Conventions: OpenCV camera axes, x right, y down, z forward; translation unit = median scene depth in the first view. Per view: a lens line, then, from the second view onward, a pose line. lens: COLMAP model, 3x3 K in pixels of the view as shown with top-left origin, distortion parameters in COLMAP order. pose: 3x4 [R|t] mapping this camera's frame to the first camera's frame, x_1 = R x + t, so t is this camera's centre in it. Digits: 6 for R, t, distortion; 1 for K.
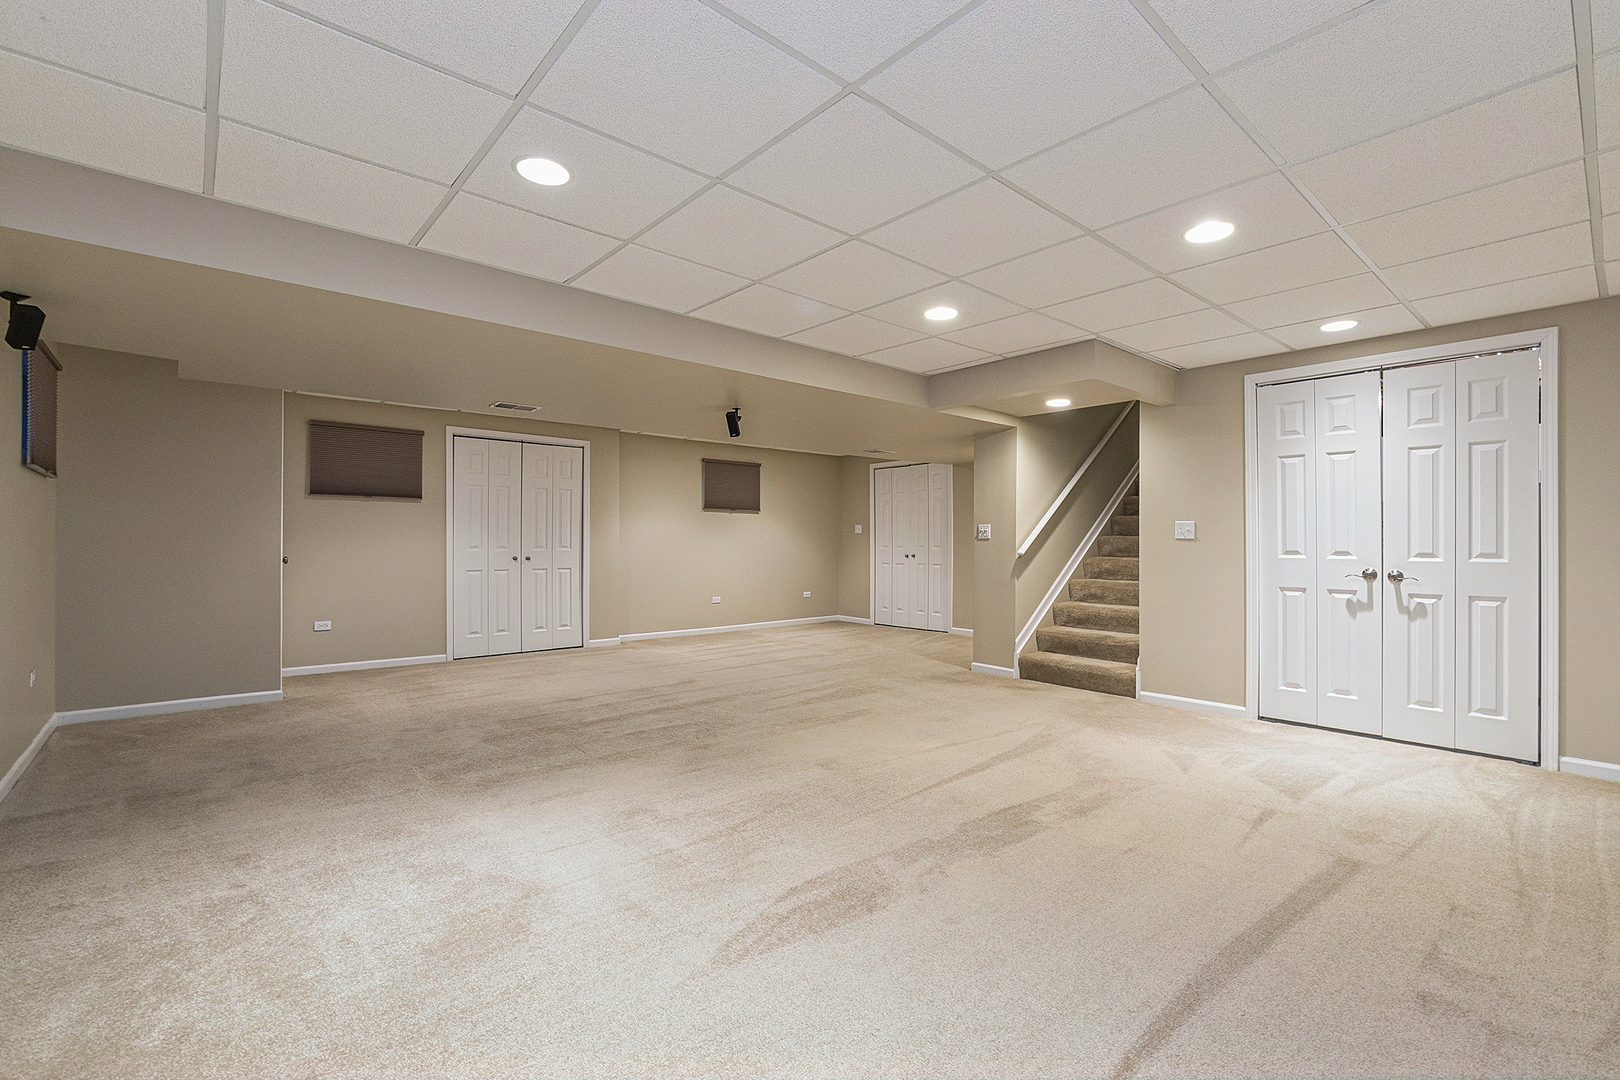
lens RADIAL K [[718.1, 0, 810.0], [0, 718.1, 540.0], [0, 0, 1]] dist [0.001522, 0.000114]
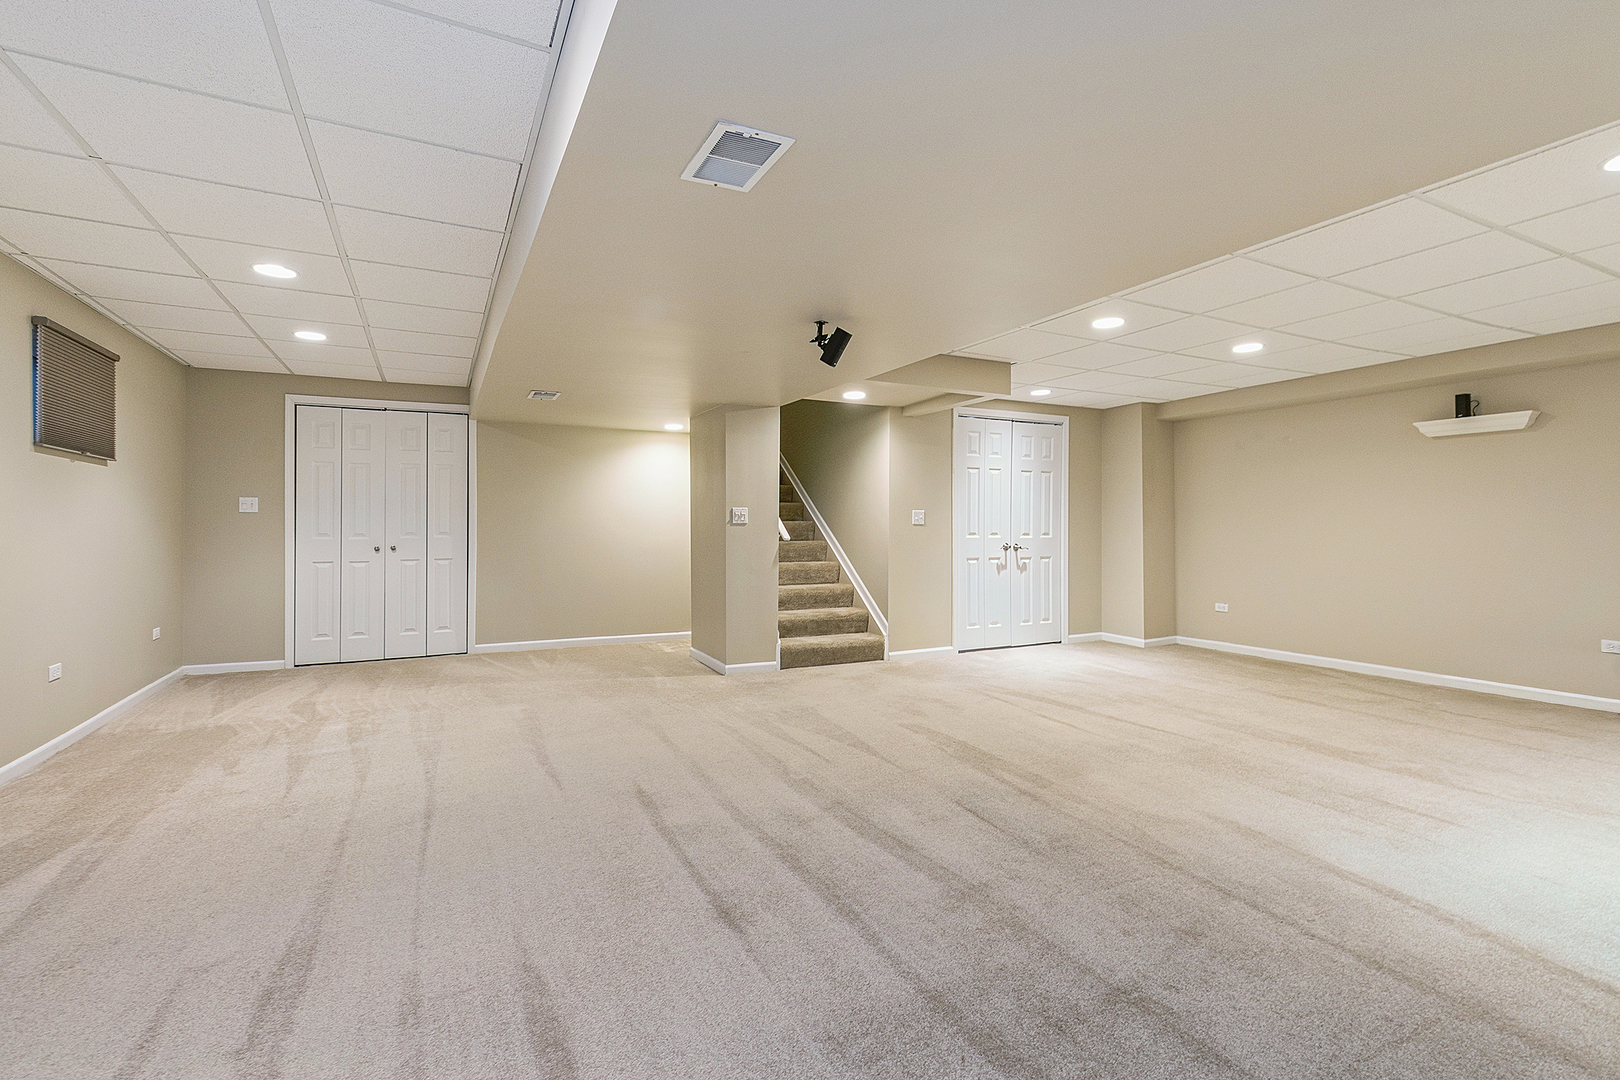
lens RADIAL K [[727.2, 0, 808.2], [0, 727.2, 530.2], [0, 0, 1]] dist [-0.000440, -0.000467]
pose [[0.253597, -0.003972, 0.967302, -0.715790], [-0.001188, 0.999990, 0.004417, 0.003529], [-0.967309, -0.002269, 0.253589, 0.802389]]
